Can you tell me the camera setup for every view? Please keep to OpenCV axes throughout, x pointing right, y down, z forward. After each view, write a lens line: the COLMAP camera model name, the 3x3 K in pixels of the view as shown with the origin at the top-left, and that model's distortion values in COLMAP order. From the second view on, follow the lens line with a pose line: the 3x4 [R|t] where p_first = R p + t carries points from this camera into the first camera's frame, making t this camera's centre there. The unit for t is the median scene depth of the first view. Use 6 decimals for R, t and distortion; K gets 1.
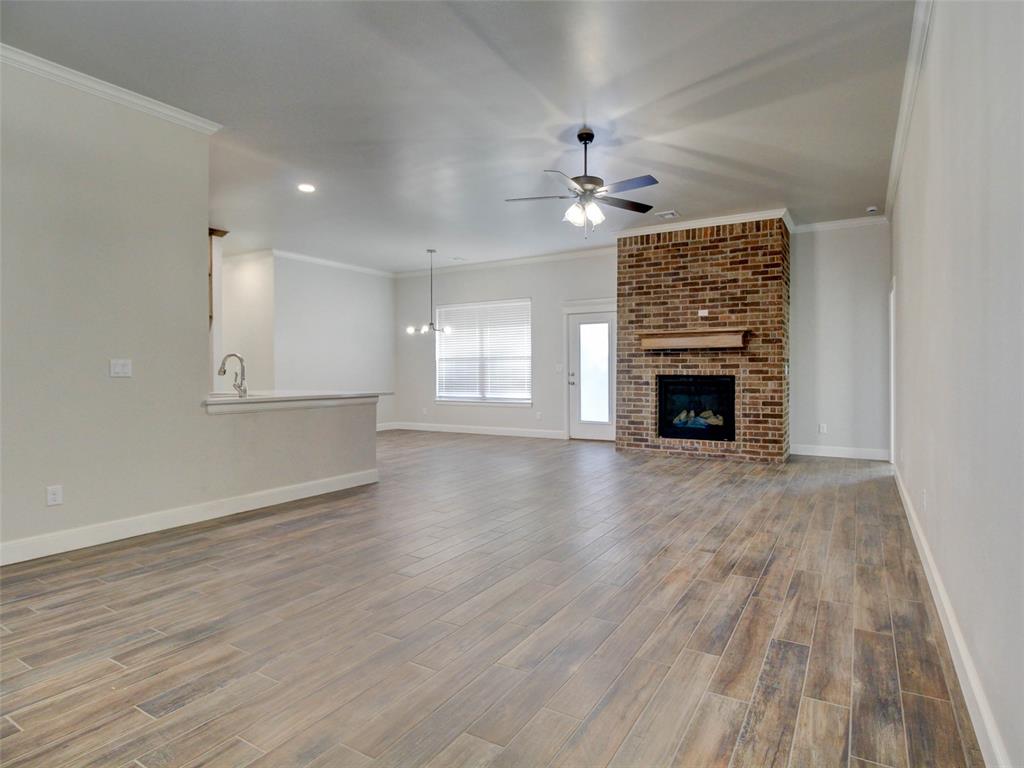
lens RADIAL K [[562.1, 0, 516.2], [0, 562.1, 380.2], [0, 0, 1]] dist [0.001830, -0.000963]
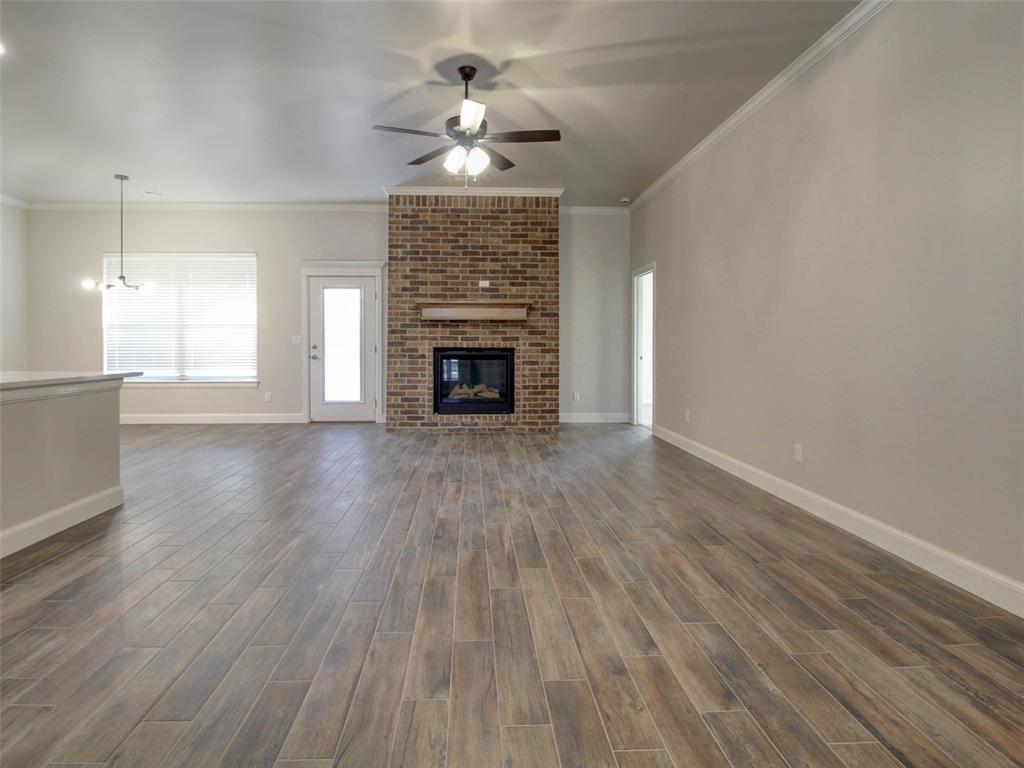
lens RADIAL K [[588.3, 0, 487.8], [0, 588.3, 355.4], [0, 0, 1]] dist [-0.001612, -0.010377]
pose [[0.843644, -0.006322, 0.536865, -0.212629], [0.004662, 0.999979, 0.004449, -0.000210], [-0.536882, -0.001251, 0.843656, 0.137440]]
